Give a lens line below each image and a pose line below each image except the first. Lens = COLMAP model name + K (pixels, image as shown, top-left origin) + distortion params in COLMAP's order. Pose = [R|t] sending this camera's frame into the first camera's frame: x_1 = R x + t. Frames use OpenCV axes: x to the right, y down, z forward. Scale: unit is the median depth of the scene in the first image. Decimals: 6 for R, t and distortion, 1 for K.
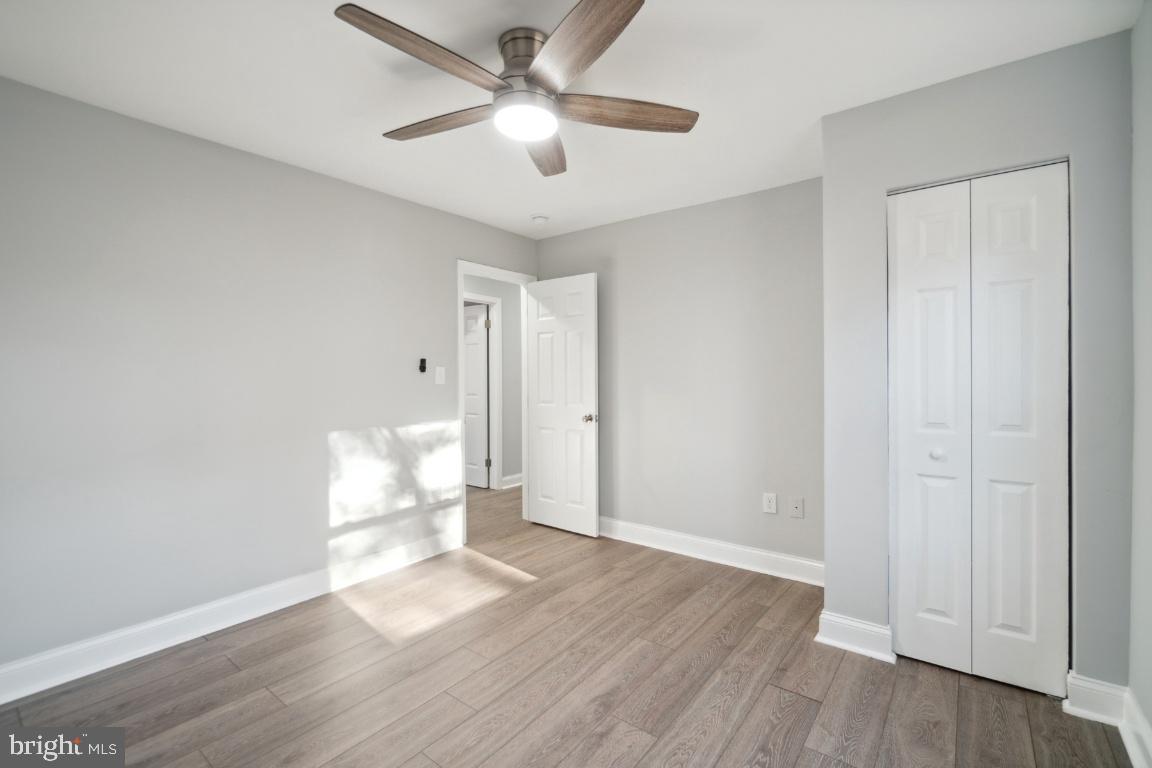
lens RADIAL K [[515.7, 0, 578.9], [0, 515.7, 370.3], [0, 0, 1]] dist [-0.001862, -0.000307]
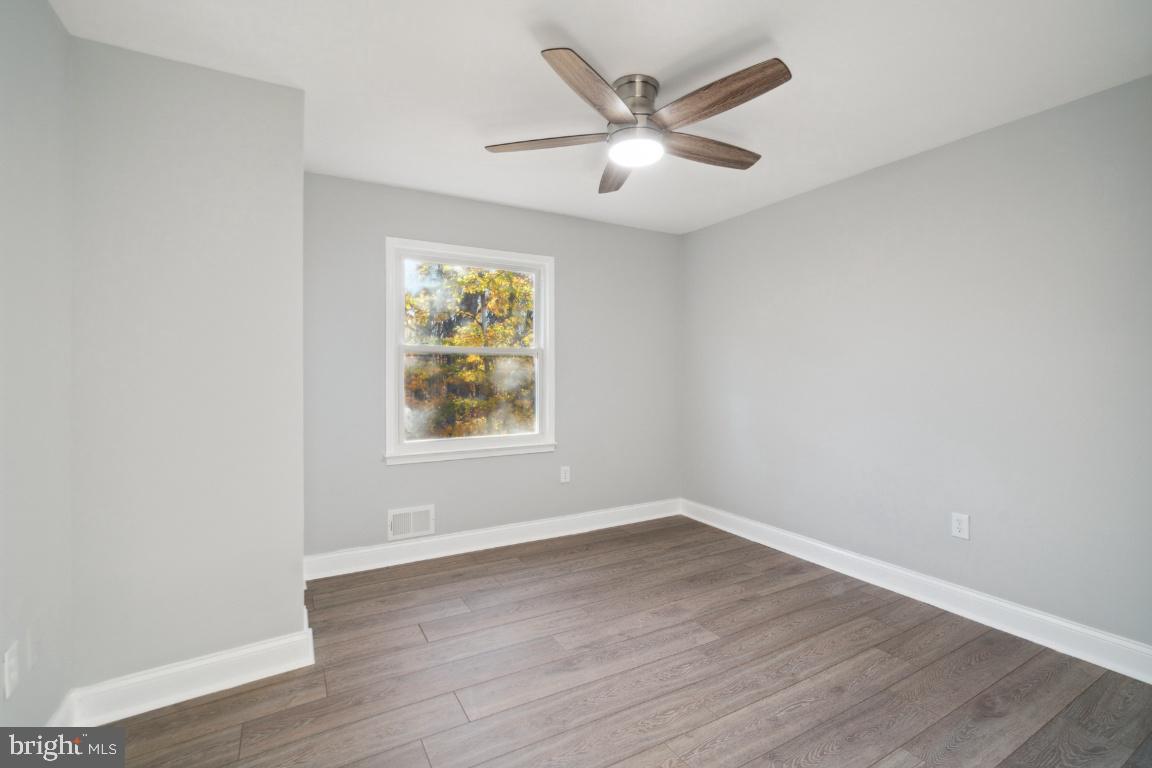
lens RADIAL K [[515.7, 0, 578.9], [0, 515.7, 370.3], [0, 0, 1]] dist [-0.001862, -0.000307]
pose [[-0.928509, 0.008957, 0.371202, -0.376866], [0.004352, 0.999903, -0.013242, 0.020323], [-0.371284, -0.010680, -0.928458, 1.961116]]
